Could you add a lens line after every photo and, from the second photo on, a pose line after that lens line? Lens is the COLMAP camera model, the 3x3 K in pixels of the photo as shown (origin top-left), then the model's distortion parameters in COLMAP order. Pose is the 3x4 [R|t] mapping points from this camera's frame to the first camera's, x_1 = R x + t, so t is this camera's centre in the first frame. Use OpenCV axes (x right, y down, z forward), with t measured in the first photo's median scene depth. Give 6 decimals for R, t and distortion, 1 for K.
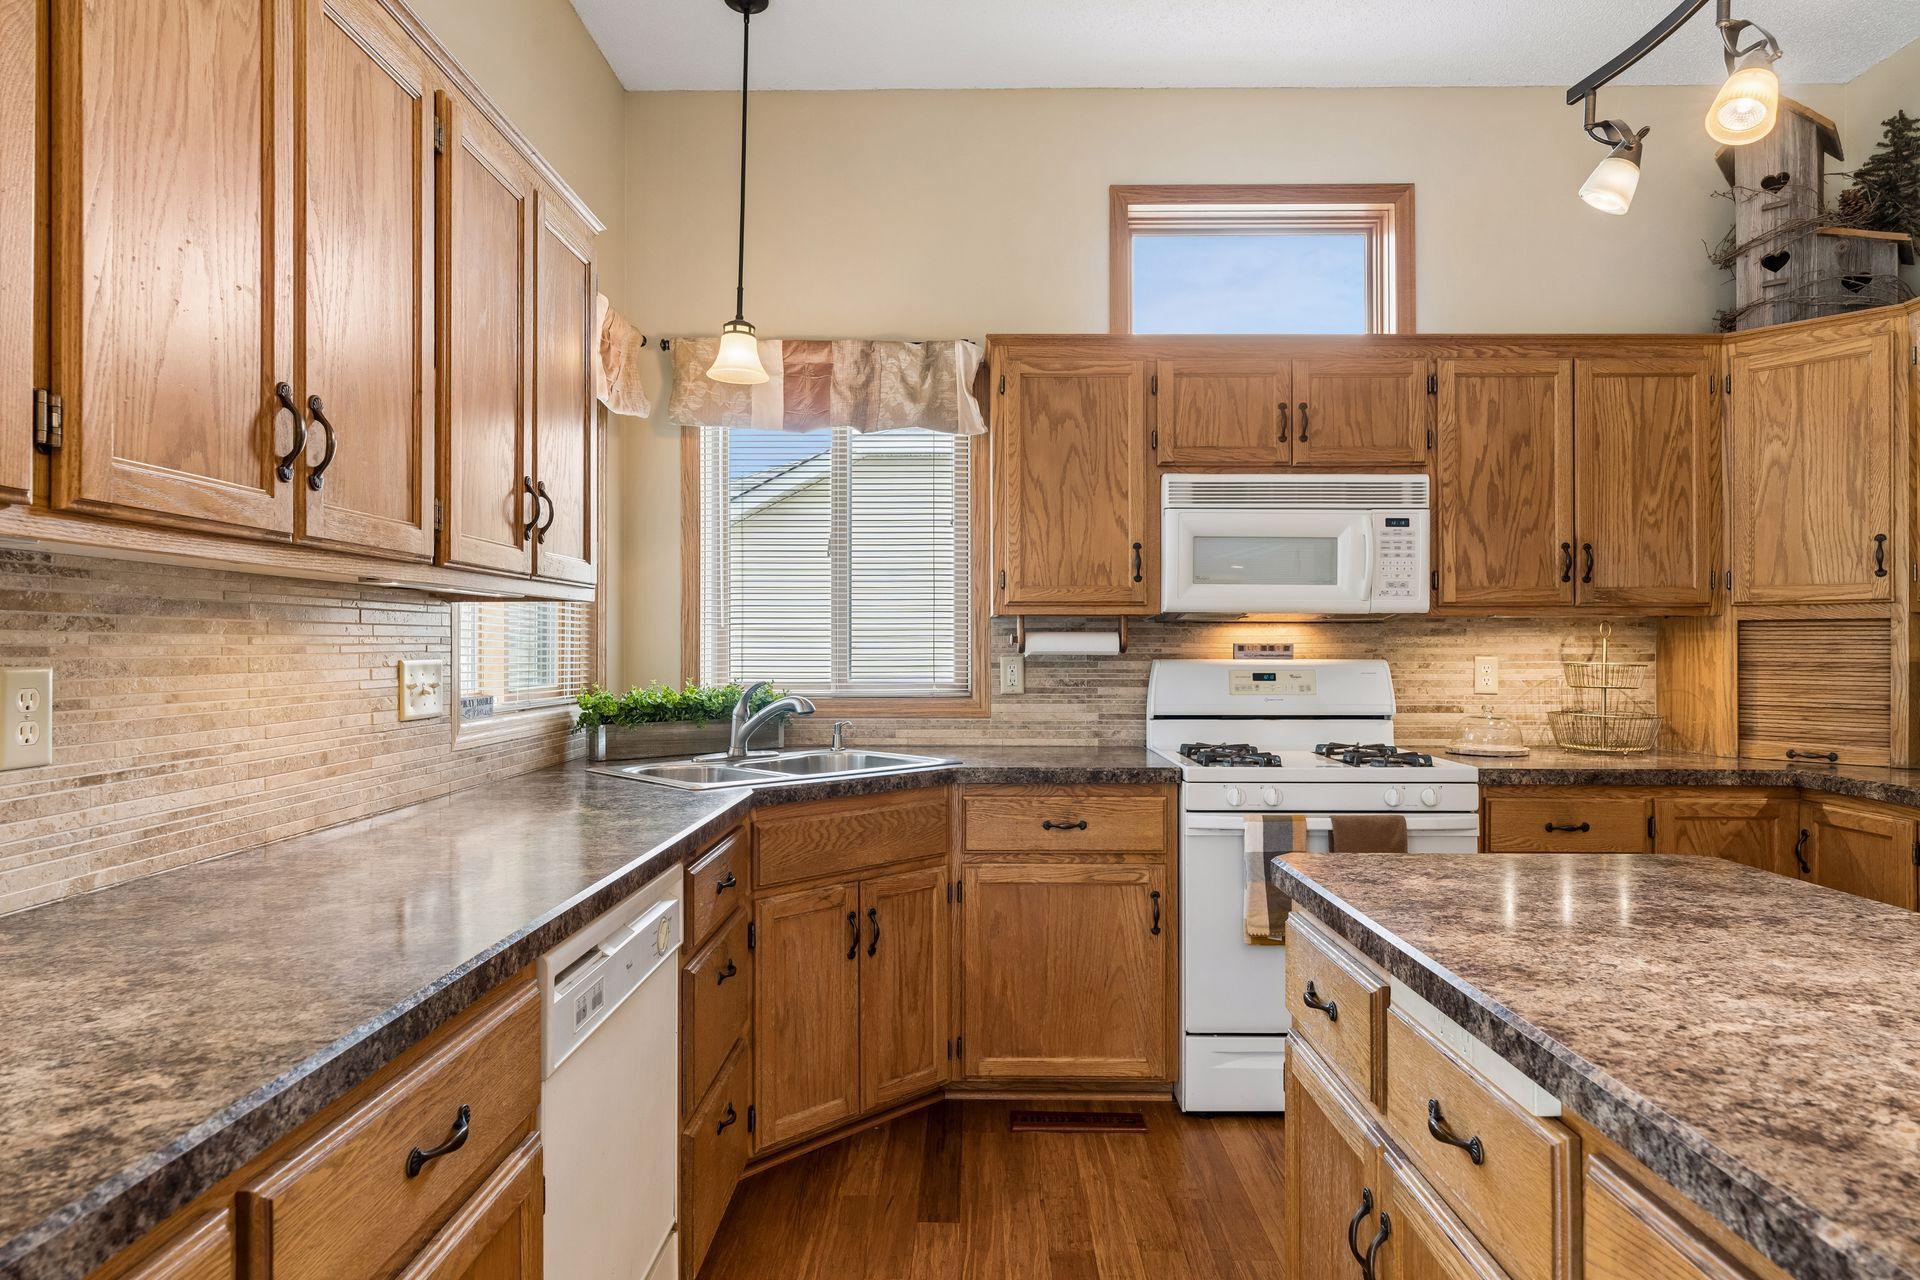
lens RADIAL K [[1100.7, 0, 972.0], [0, 1100.7, 640.3], [0, 0, 1]] dist [0.007758, 0.001017]
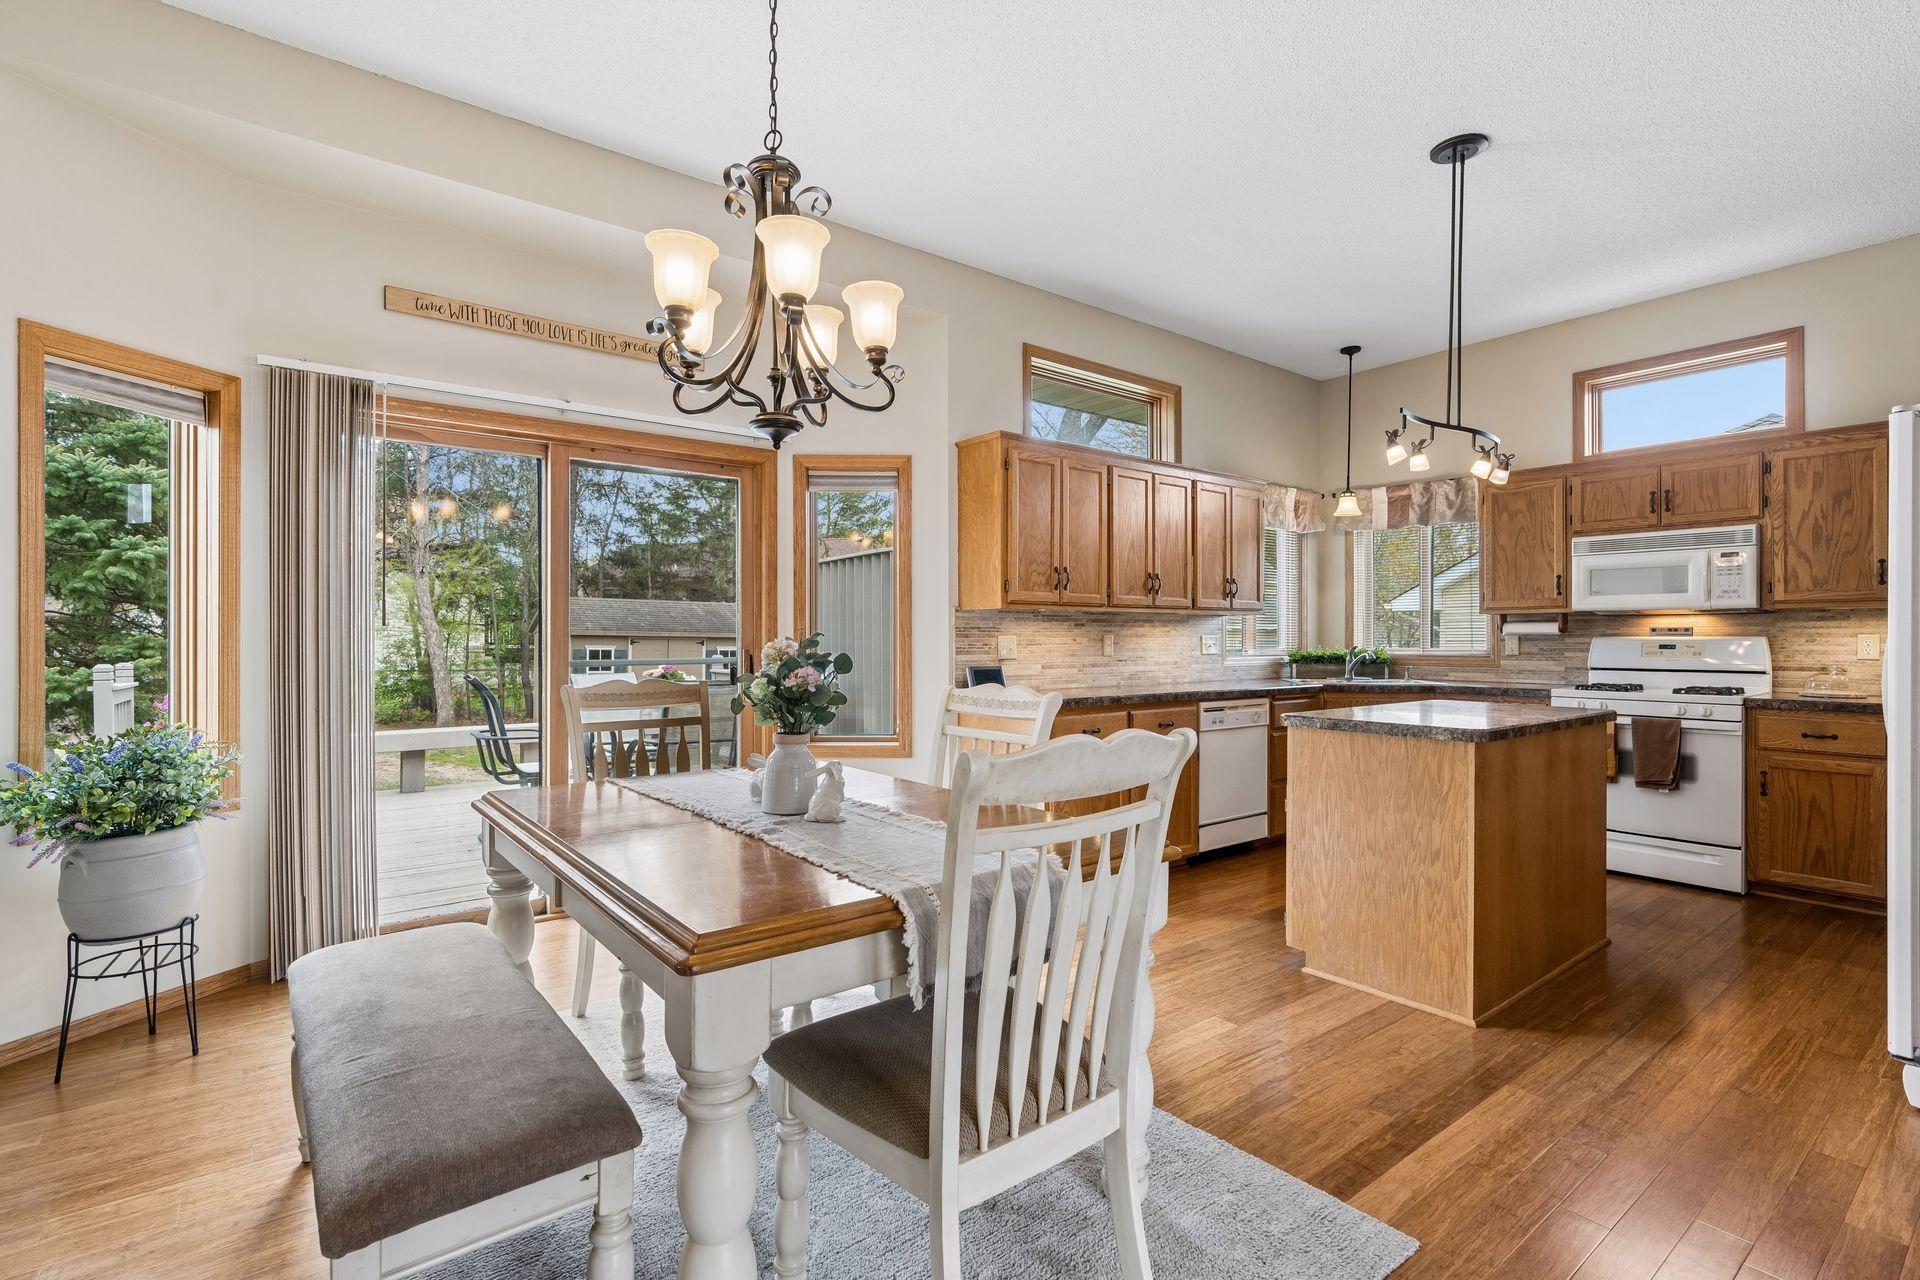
lens RADIAL K [[879.0, 0, 955.2], [0, 879.0, 634.0], [0, 0, 1]] dist [-0.011341, 0.002667]
pose [[0.615745, -0.004990, -0.787930, 0.695363], [0.006524, 0.999978, -0.001235, 0.008360], [0.787919, -0.004380, 0.615764, -0.747315]]
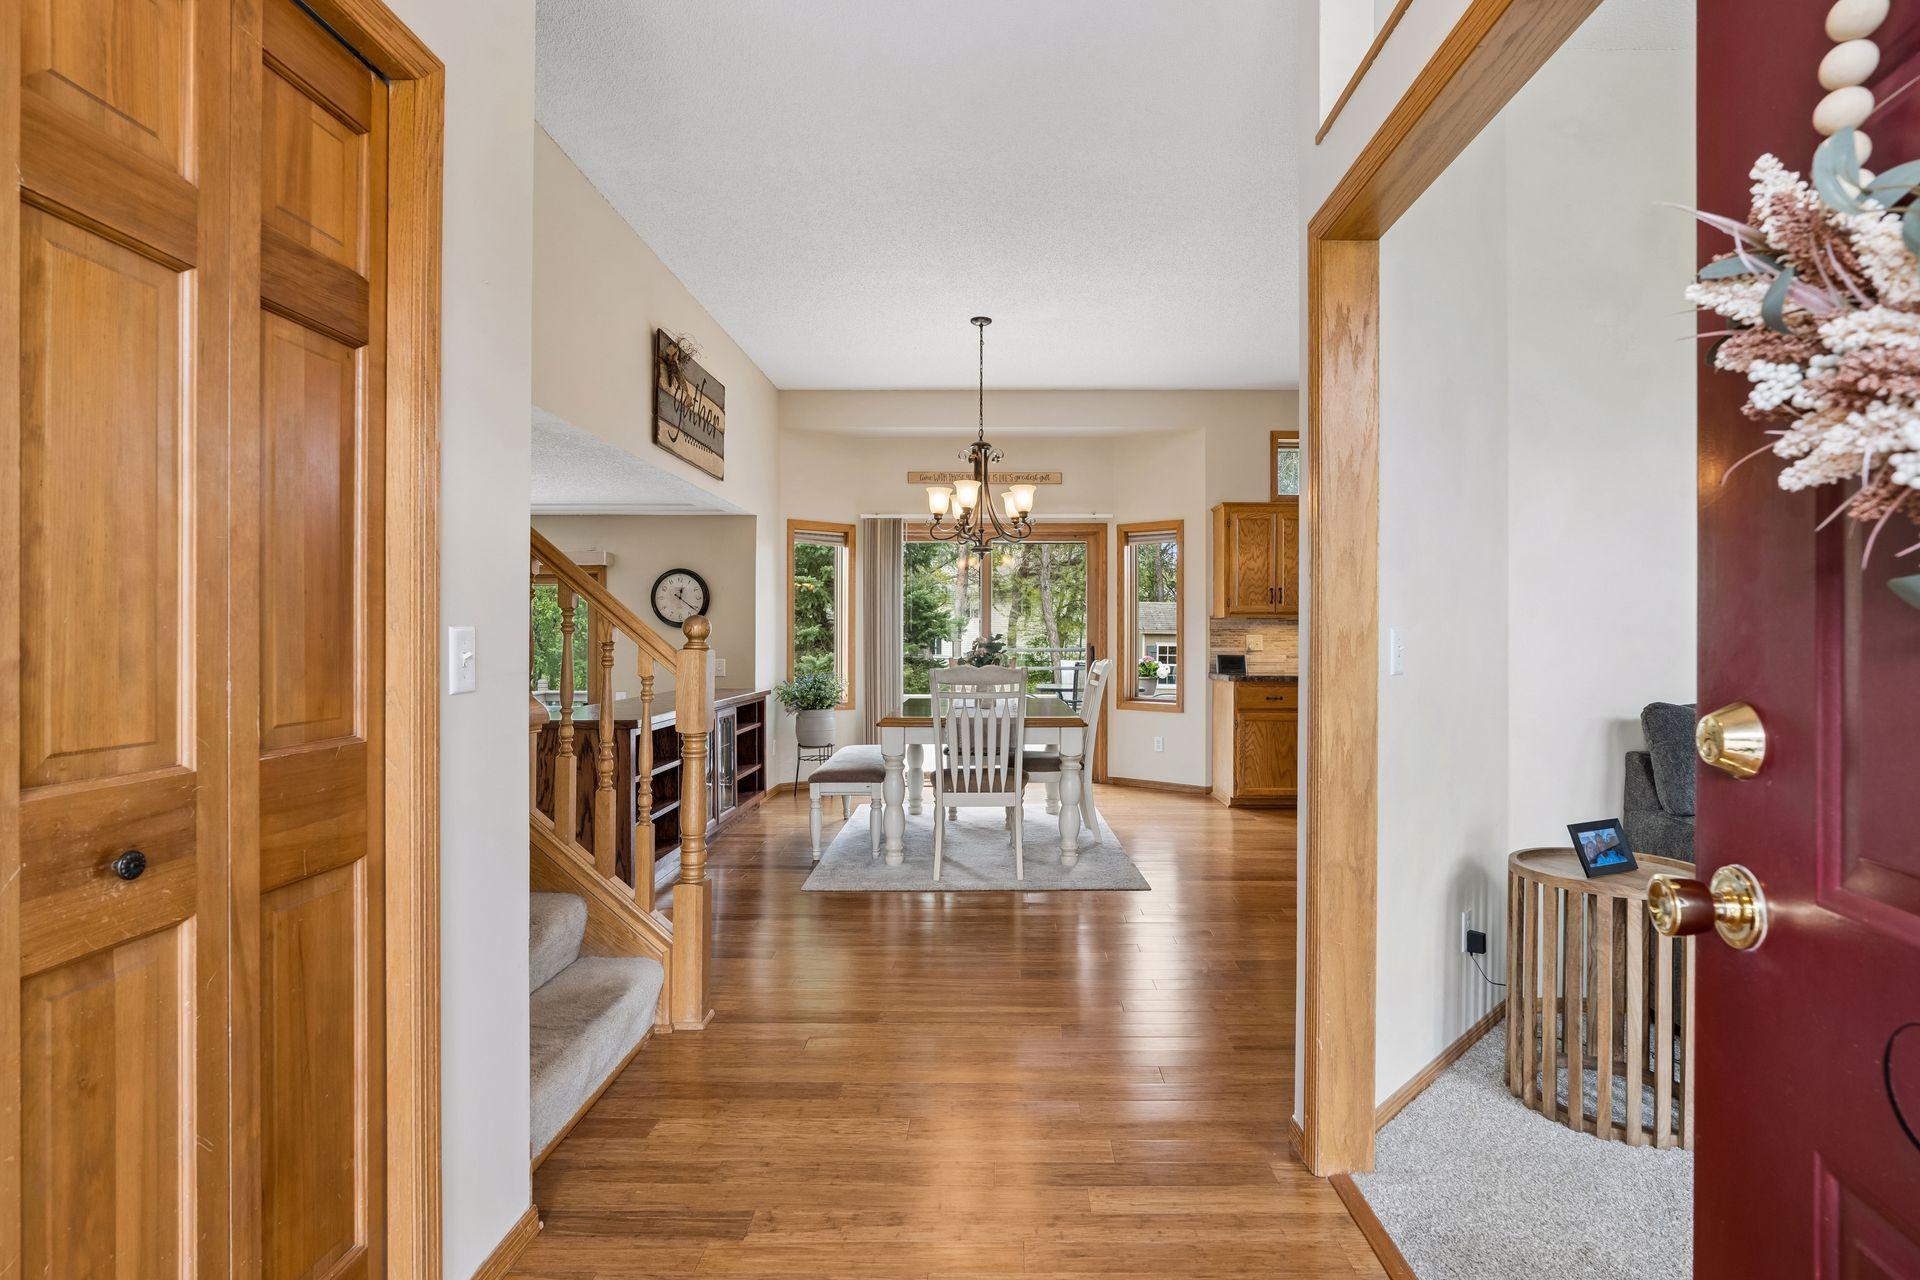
lens RADIAL K [[879.0, 0, 1000.2], [0, 879.0, 642.4], [0, 0, 1]] dist [-0.011341, 0.002667]
pose [[0.002135, 0.006411, -0.999977, 1.688823], [0.006810, 0.999956, 0.006426, 0.010478], [0.999975, -0.006823, 0.002091, -0.419239]]
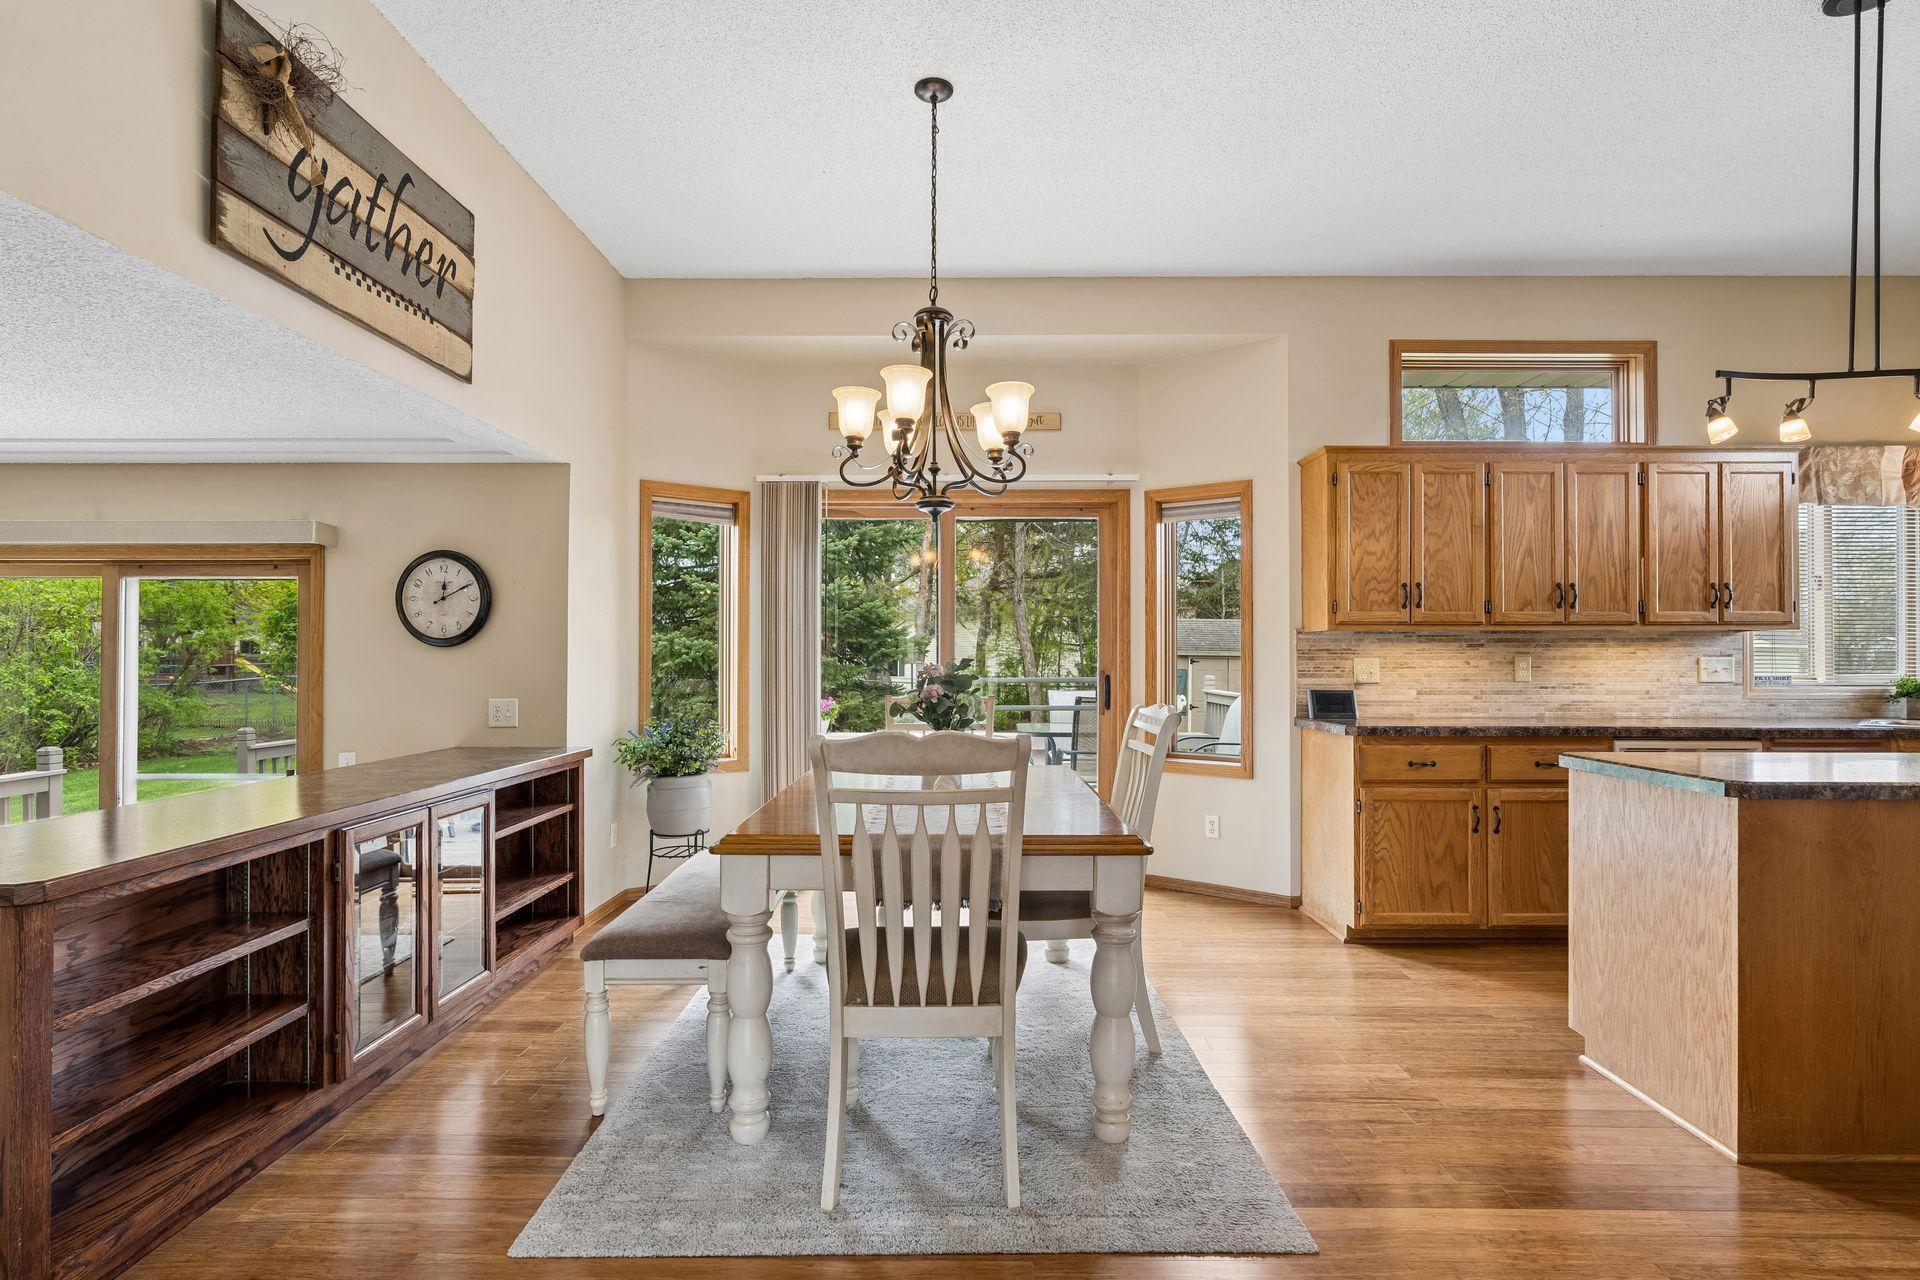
lens RADIAL K [[936.9, 0, 965.9], [0, 936.9, 651.5], [0, 0, 1]] dist [-0.010623, 0.000586]
pose [[0.000187, -0.006285, -0.999980, 1.035307], [0.007104, 0.999955, -0.006283, 0.004567], [0.999975, -0.007103, 0.000232, -0.418660]]
